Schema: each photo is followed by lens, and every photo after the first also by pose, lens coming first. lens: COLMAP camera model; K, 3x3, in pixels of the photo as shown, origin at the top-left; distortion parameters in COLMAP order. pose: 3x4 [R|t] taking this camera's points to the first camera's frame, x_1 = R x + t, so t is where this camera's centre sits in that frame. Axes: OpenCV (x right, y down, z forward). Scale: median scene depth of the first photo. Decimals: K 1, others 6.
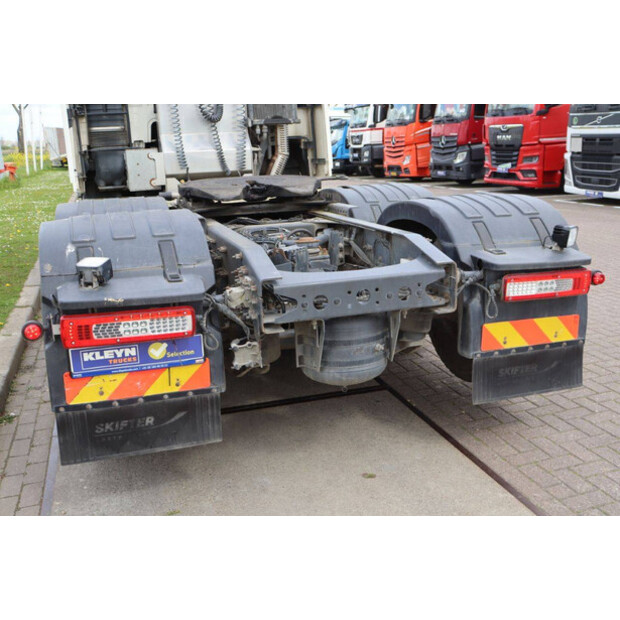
lens RADIAL K [[649.2, 0, 310.0], [0, 649.2, 310.0], [0, 0, 1]] dist [-0.063409, 0.013149]
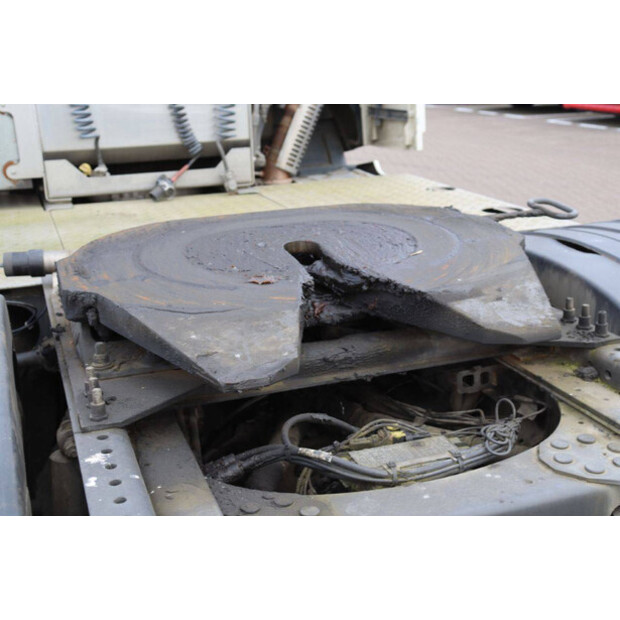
lens RADIAL K [[815.0, 0, 310.0], [0, 815.0, 310.0], [0, 0, 1]] dist [0.015989, 0.074848]
pose [[0.998861, -0.007240, 0.047161, -0.157507], [0.004042, 0.997707, 0.067558, -0.290892], [-0.047542, -0.067291, 0.996600, 0.935759]]
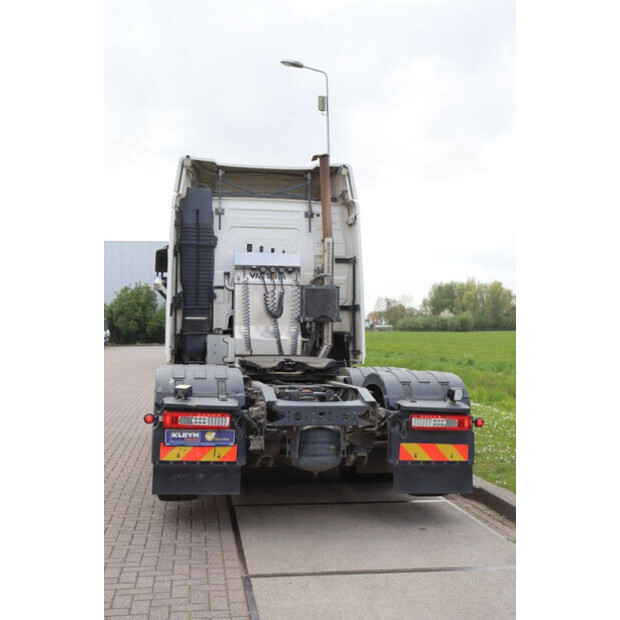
lens RADIAL K [[753.5, 0, 310.0], [0, 753.5, 310.0], [0, 0, 1]] dist [-0.074431, 0.002752]
pose [[0.989052, 0.044265, -0.140773, 0.289477], [-0.082872, 0.955929, -0.281658, 0.255849], [0.122102, 0.290240, 0.949132, -0.966093]]
